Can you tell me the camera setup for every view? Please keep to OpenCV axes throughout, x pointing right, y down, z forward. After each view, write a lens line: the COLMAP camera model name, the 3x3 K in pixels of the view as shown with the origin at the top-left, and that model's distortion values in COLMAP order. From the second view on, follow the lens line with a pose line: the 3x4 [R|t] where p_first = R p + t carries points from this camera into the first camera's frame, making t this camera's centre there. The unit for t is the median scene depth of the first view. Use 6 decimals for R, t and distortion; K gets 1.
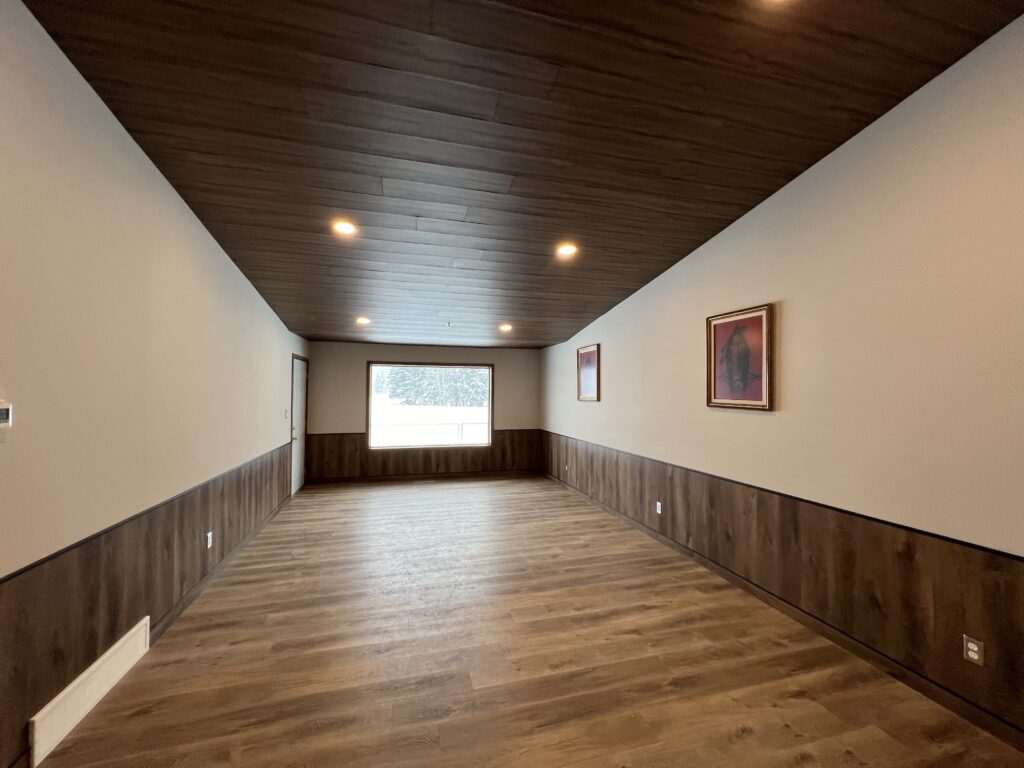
lens RADIAL K [[410.3, 0, 511.7], [0, 410.3, 379.8], [0, 0, 1]] dist [0.000435, -0.000133]
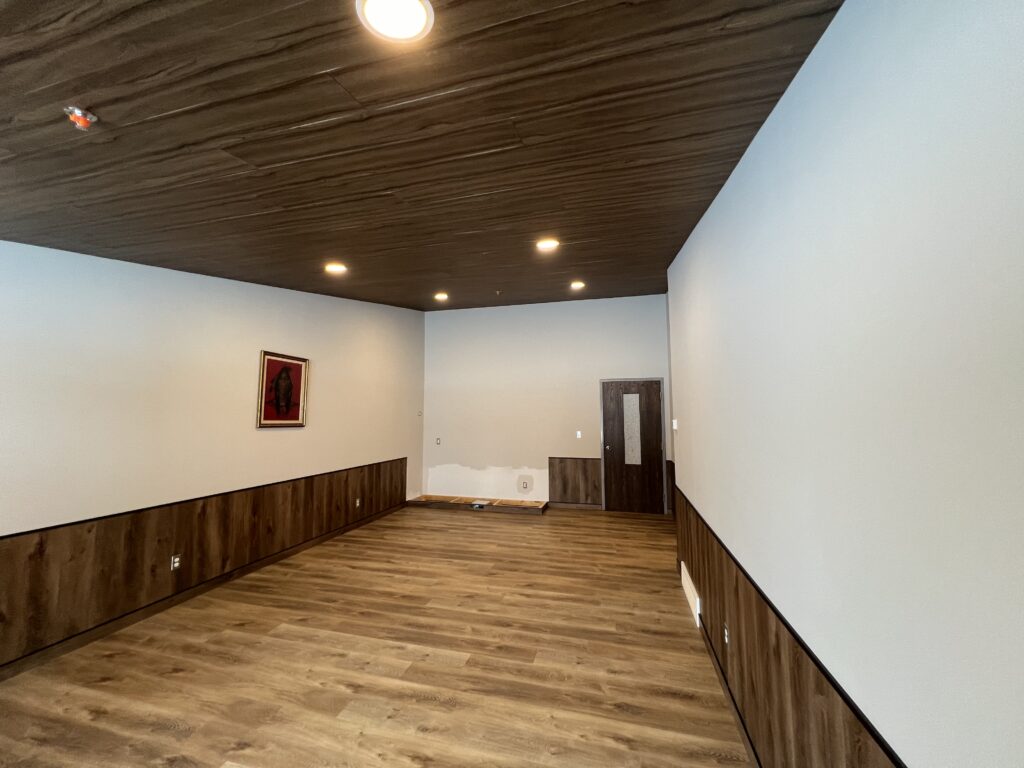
lens RADIAL K [[410.3, 0, 511.6], [0, 410.3, 382.5], [0, 0, 1]] dist [0.000435, -0.000133]
pose [[-0.864507, 0.039121, 0.501096, -0.781907], [-0.015489, 0.994419, -0.104357, 0.053959], [-0.502382, -0.097979, -0.859076, 1.793846]]
